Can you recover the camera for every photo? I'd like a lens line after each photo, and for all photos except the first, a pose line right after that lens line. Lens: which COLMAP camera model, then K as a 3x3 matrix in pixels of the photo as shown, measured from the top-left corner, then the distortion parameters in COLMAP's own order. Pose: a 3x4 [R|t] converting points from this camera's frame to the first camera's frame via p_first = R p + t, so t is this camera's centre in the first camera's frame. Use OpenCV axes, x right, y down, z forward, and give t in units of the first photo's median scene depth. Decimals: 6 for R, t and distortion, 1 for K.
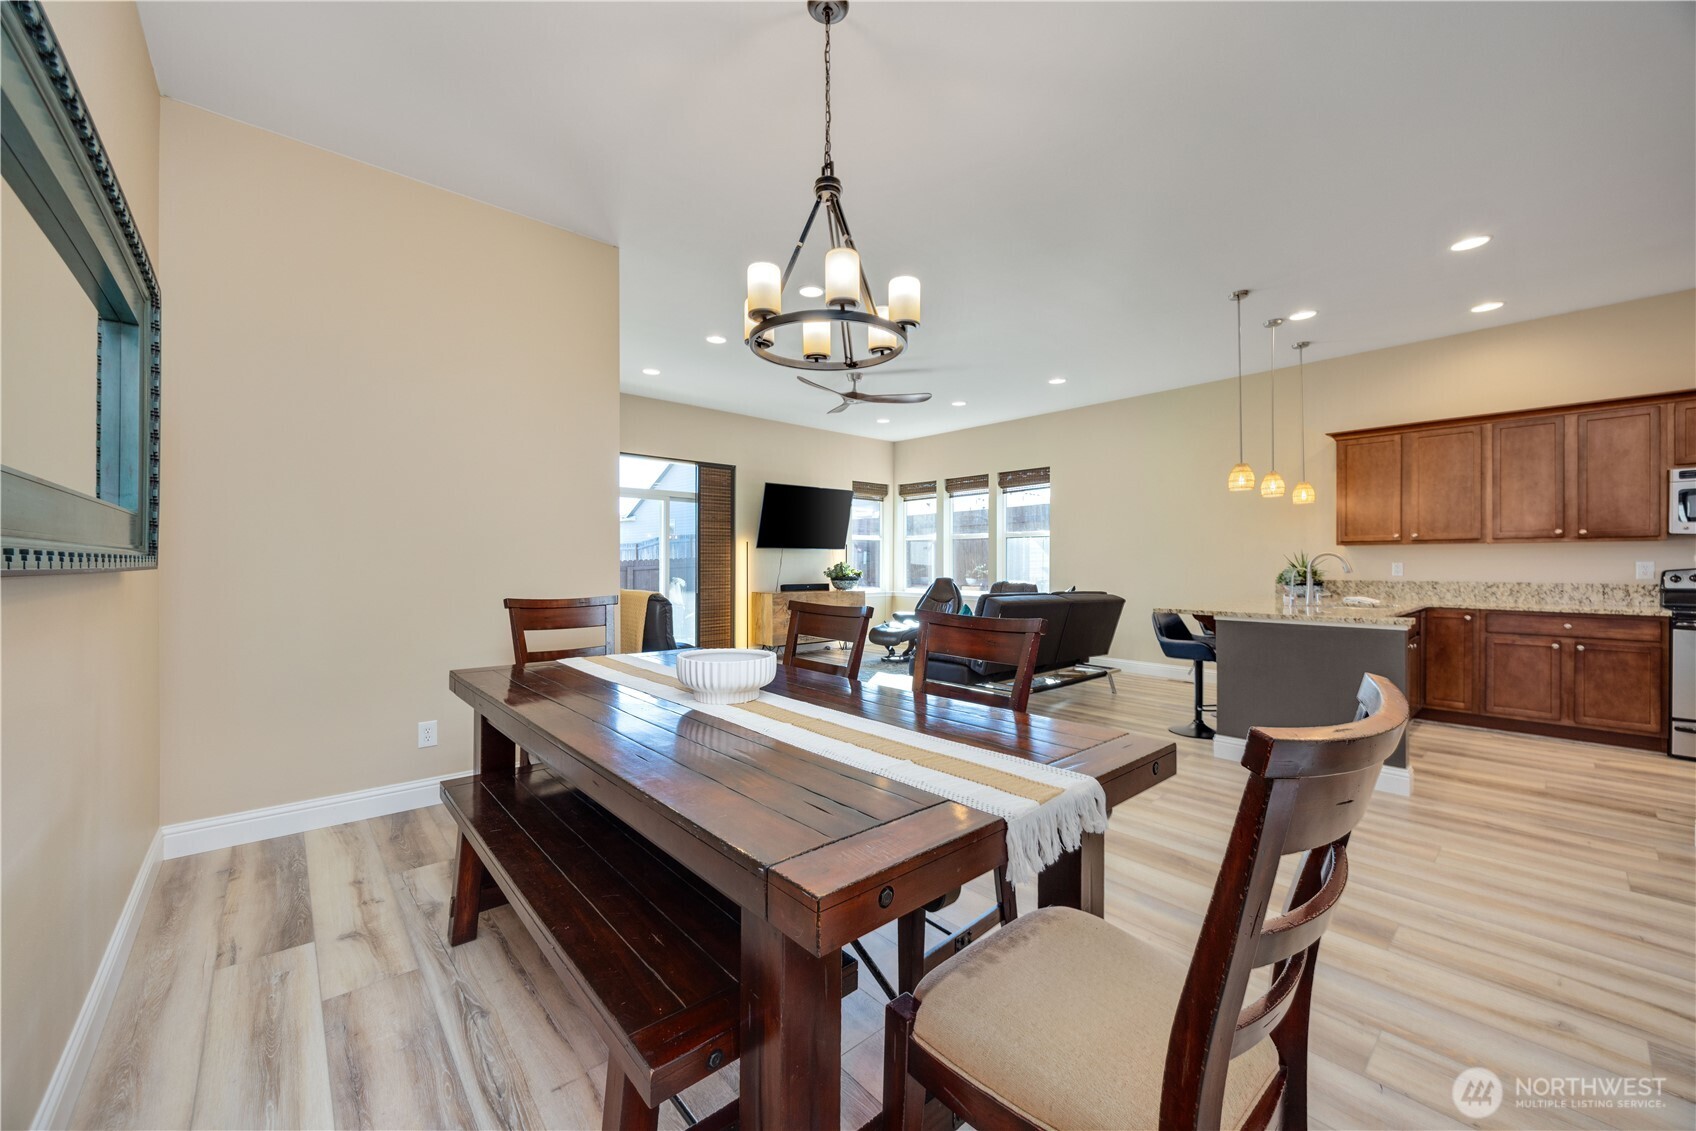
lens RADIAL K [[642.8, 0, 841.5], [0, 642.8, 562.0], [0, 0, 1]] dist [-0.001662, 0.000167]
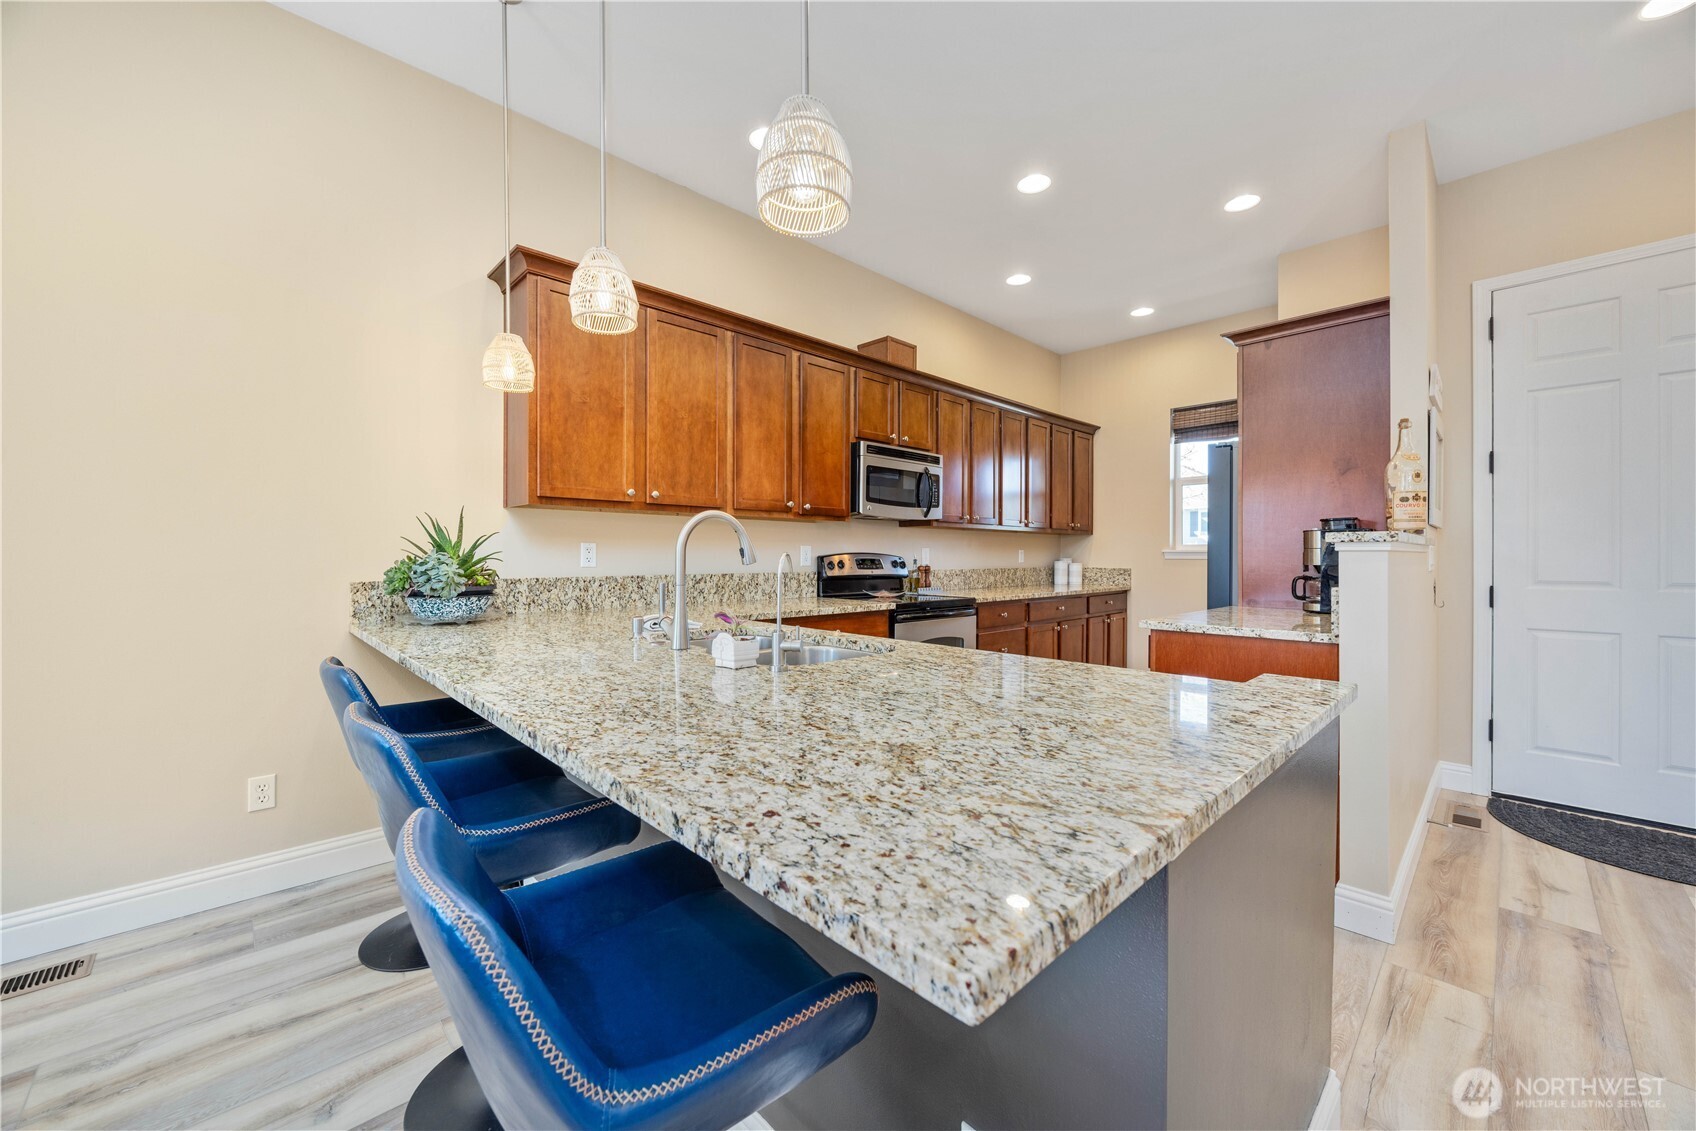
lens RADIAL K [[644.8, 0, 842.8], [0, 644.8, 562.4], [0, 0, 1]] dist [-0.004864, -0.000110]
pose [[-0.039604, -0.010130, 0.999164, 0.217184], [-0.005538, 0.999935, 0.009919, 0.006903], [-0.999200, -0.005140, -0.039658, 0.560686]]
